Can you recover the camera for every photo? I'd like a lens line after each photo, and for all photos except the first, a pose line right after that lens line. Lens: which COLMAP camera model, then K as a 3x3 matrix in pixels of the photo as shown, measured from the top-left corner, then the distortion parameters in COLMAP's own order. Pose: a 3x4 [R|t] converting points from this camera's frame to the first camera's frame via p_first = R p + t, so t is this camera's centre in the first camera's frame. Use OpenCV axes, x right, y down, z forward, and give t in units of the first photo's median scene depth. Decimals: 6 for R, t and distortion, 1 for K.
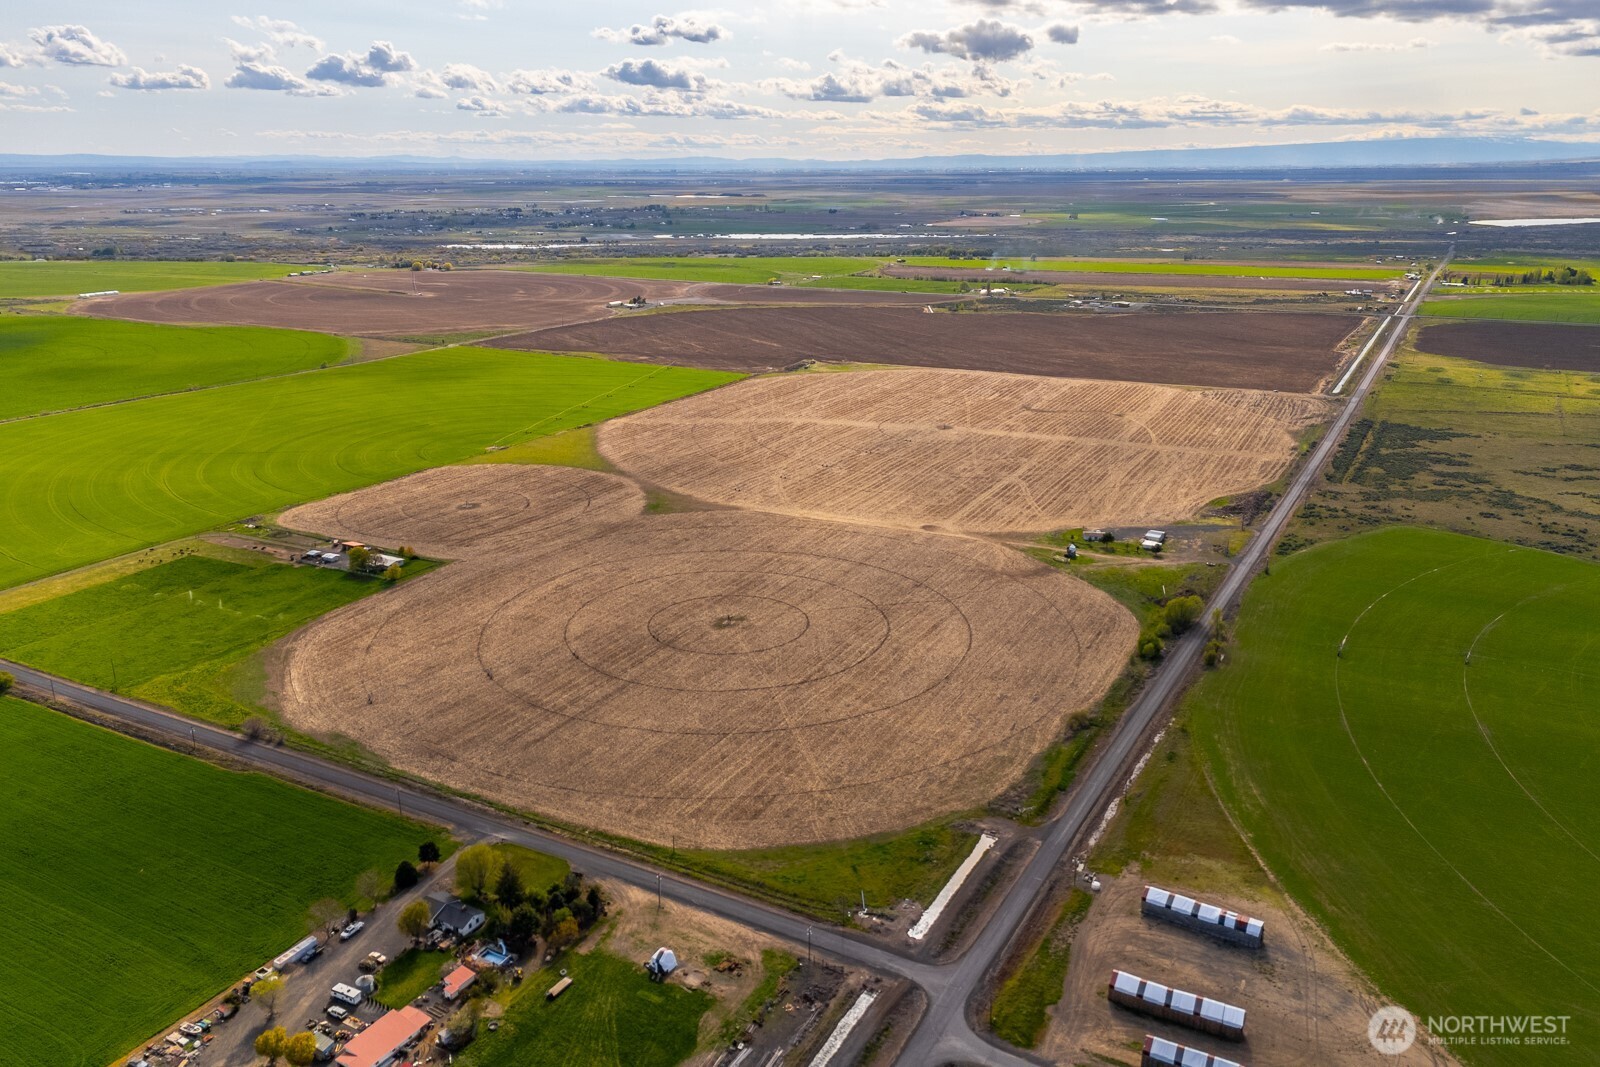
lens RADIAL K [[1188.4, 0, 800.0], [0, 1188.4, 533.5], [0, 0, 1]] dist [0.092463, -0.094170]
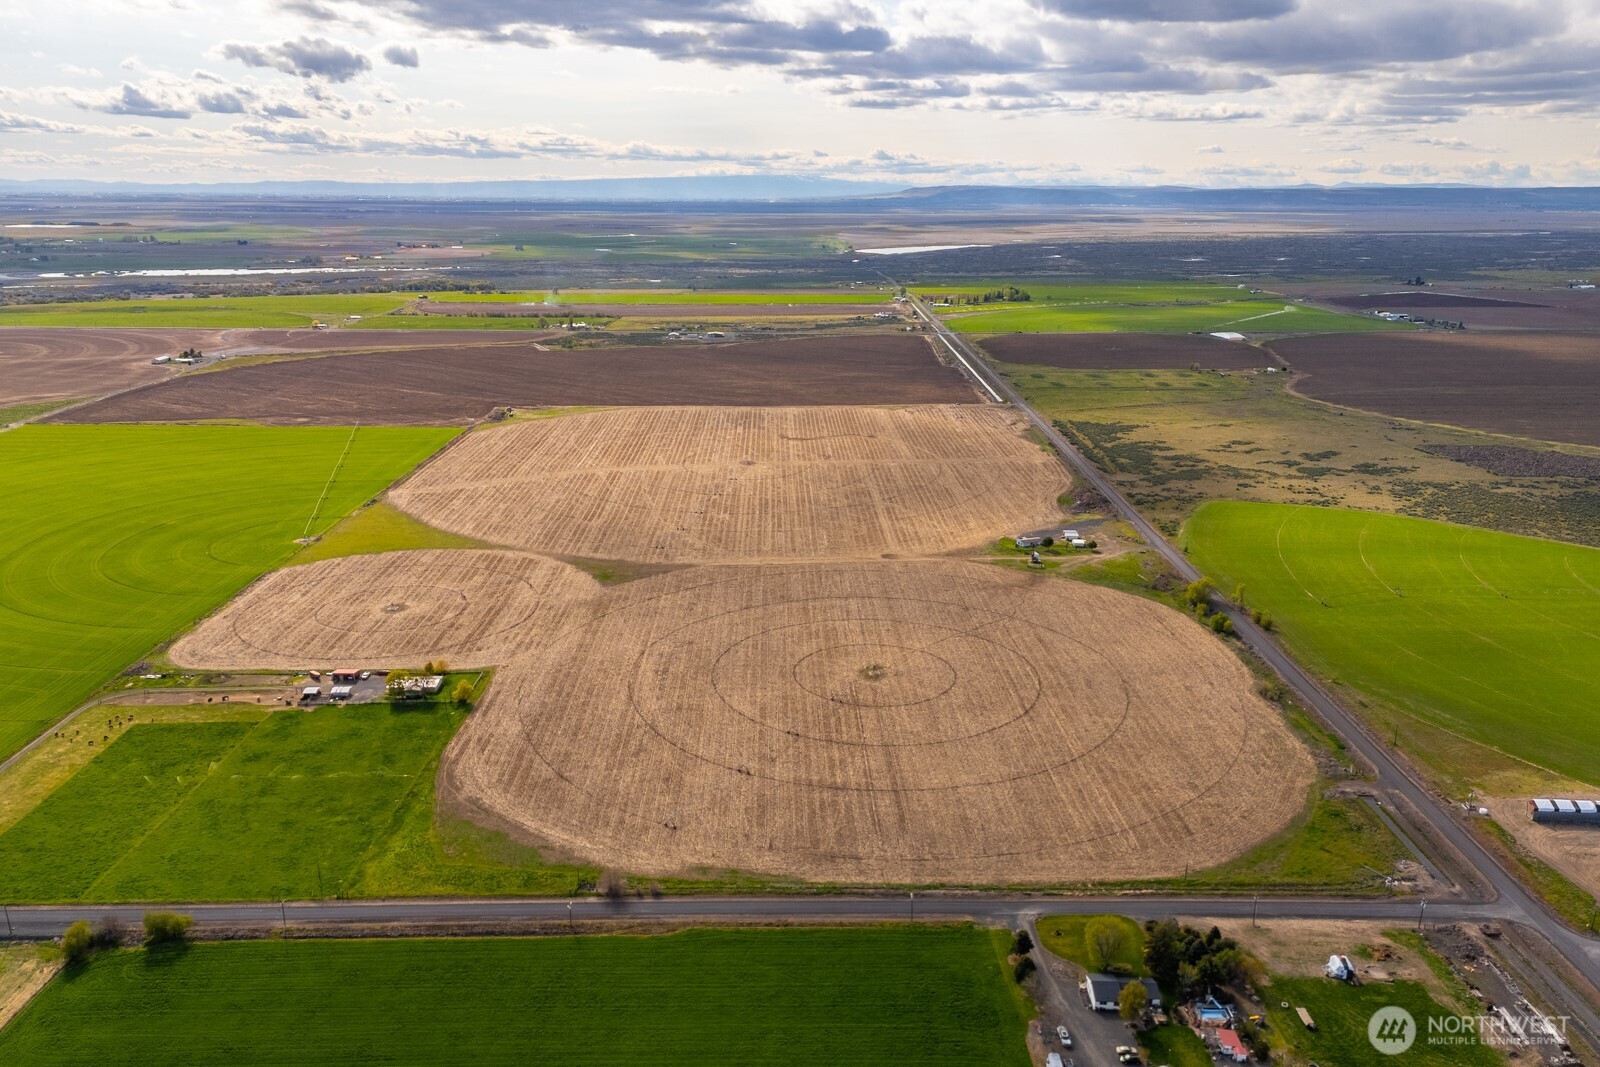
lens RADIAL K [[1160.3, 0, 814.9], [0, 1160.3, 584.9], [0, 0, 1]] dist [0.099252, -0.104975]
pose [[0.873736, -0.151970, 0.462050, -0.434273], [0.141198, 0.988278, 0.058045, -0.049498], [-0.465455, 0.014525, 0.884953, 0.125389]]
